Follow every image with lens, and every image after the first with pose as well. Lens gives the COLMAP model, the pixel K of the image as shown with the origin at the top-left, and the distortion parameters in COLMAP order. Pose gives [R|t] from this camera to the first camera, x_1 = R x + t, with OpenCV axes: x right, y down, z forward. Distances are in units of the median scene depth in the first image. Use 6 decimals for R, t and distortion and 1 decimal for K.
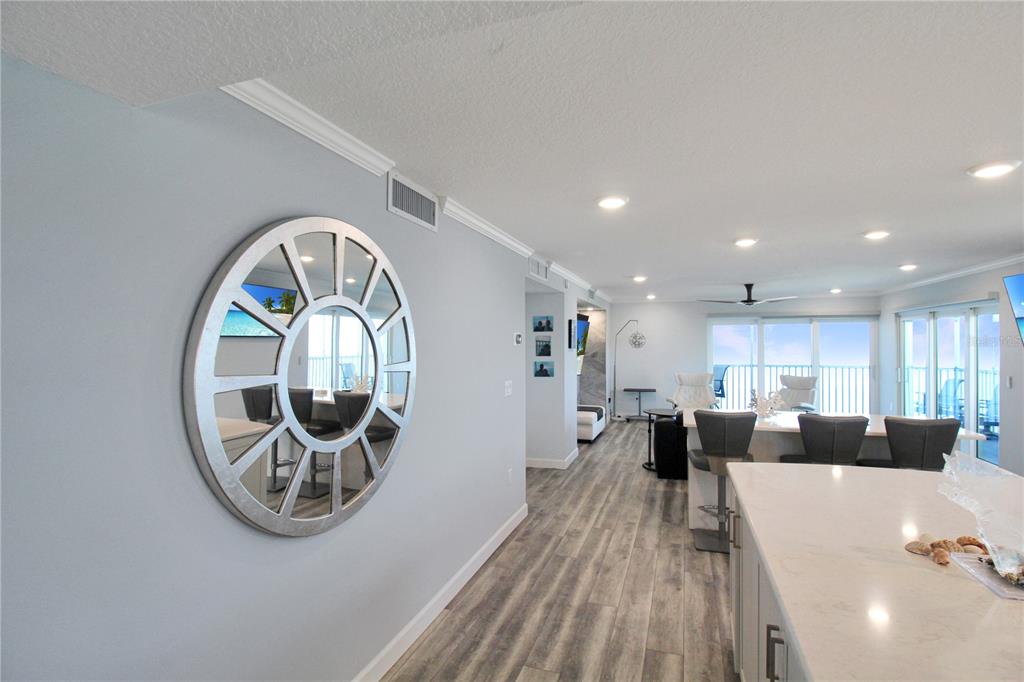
lens RADIAL K [[494.9, 0, 512.9], [0, 494.9, 340.1], [0, 0, 1]] dist [-0.015578, 0.000597]
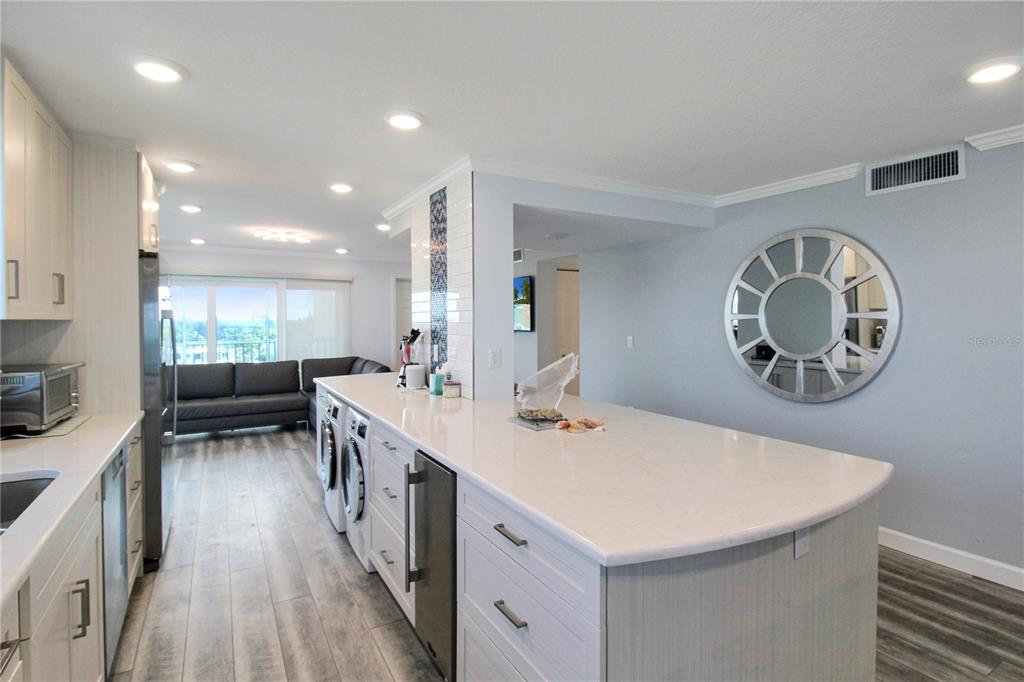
lens RADIAL K [[494.9, 0, 504.4], [0, 494.9, 322.8], [0, 0, 1]] dist [-0.015578, 0.000597]
pose [[-0.670777, 0.014422, -0.741519, 1.229013], [0.015879, 0.999861, 0.005082, 0.047626], [0.741489, -0.008366, -0.670913, 1.034341]]
